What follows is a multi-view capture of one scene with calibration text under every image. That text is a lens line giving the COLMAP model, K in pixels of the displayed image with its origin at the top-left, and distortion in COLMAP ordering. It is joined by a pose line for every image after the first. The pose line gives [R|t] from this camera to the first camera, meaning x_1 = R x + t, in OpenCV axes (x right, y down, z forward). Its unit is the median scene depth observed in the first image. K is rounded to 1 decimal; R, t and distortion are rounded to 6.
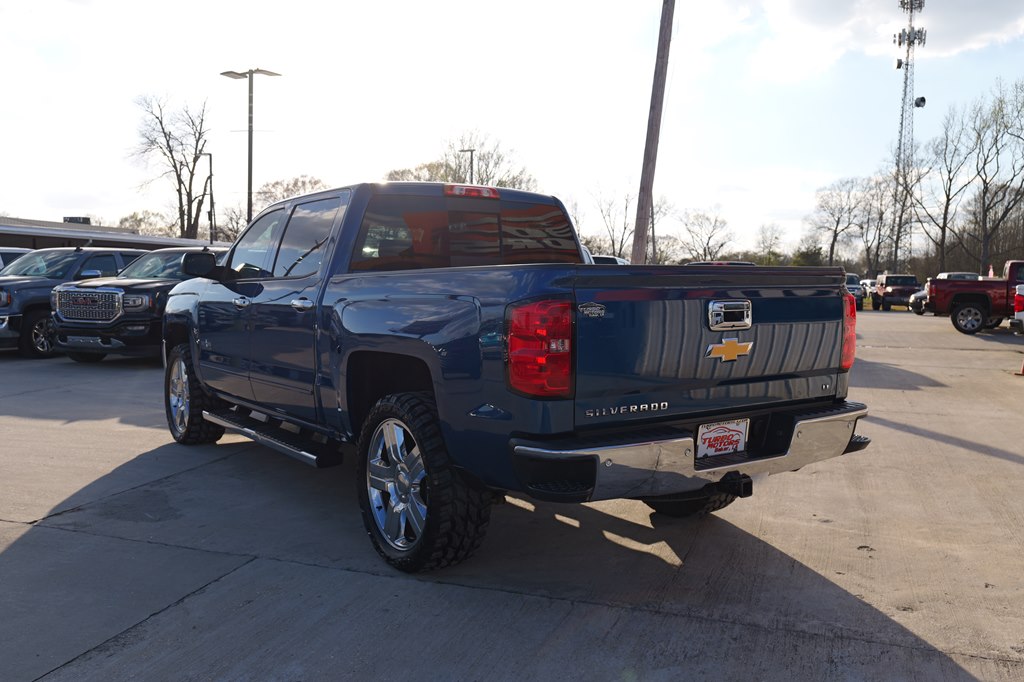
lens RADIAL K [[884.8, 0, 512.0], [0, 884.8, 341.0], [0, 0, 1]] dist [0.010042, -0.002242]
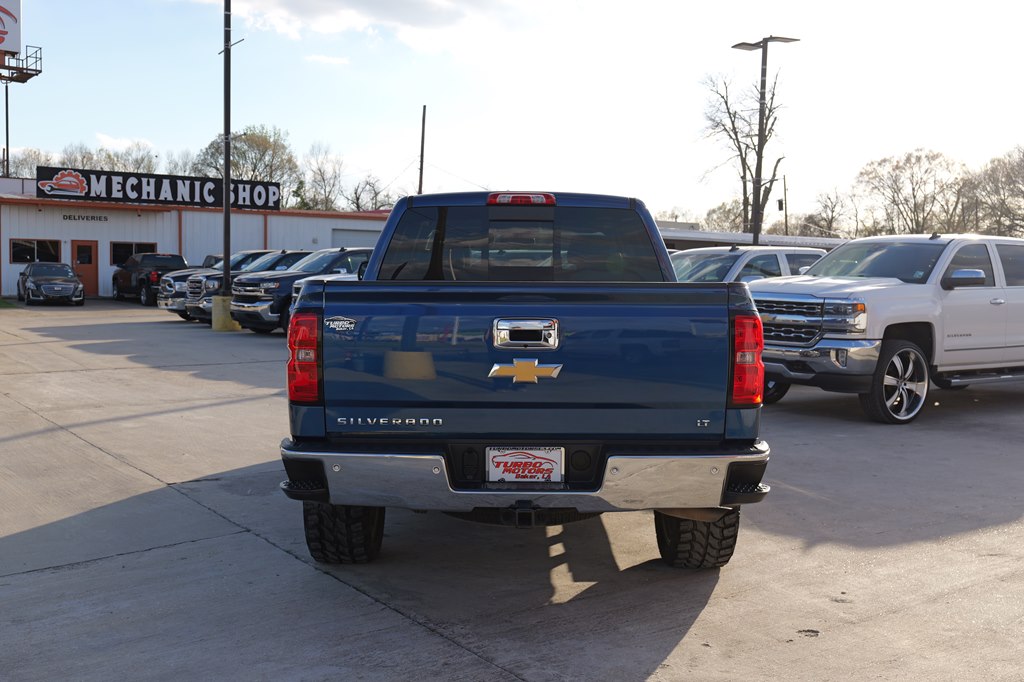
lens RADIAL K [[1073.3, 0, 512.0], [0, 1073.3, 341.0], [0, 0, 1]] dist [0.010691, -0.001777]
pose [[0.816351, 0.039479, -0.576206, 0.269612], [-0.045757, 0.998946, 0.003616, -0.007596], [0.575741, 0.023414, 0.817297, 0.017642]]
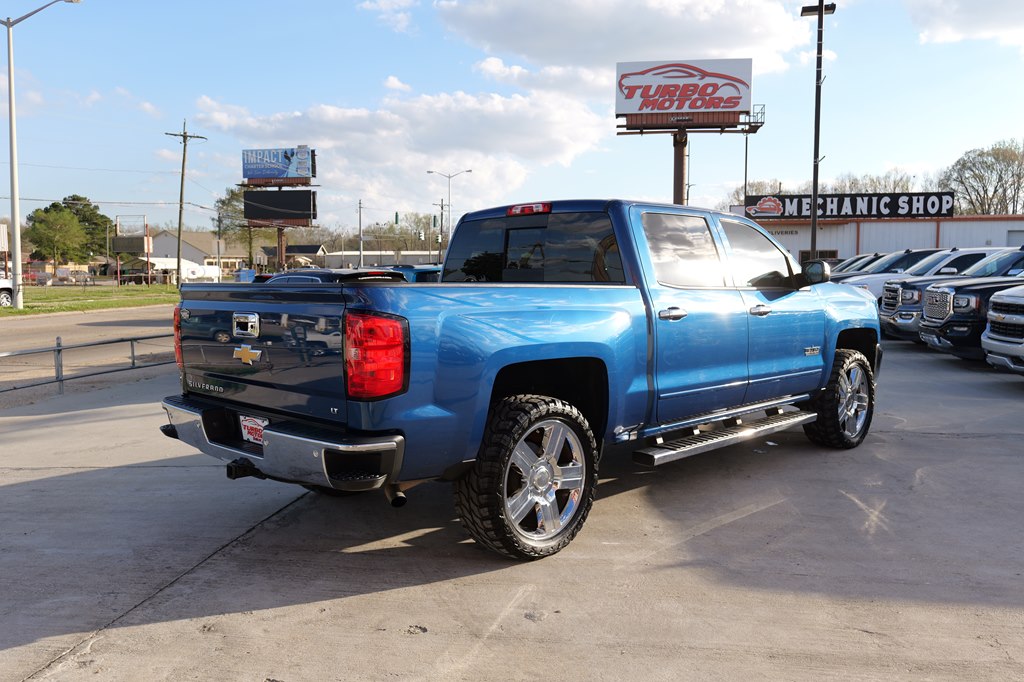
lens RADIAL K [[843.8, 0, 512.0], [0, 843.8, 341.0], [0, 0, 1]] dist [0.008787, 0.005382]
pose [[0.160218, 0.071803, -0.984467, 0.426637], [-0.060339, 0.996198, 0.062838, -0.030340], [0.985236, 0.049333, 0.163942, 0.352058]]
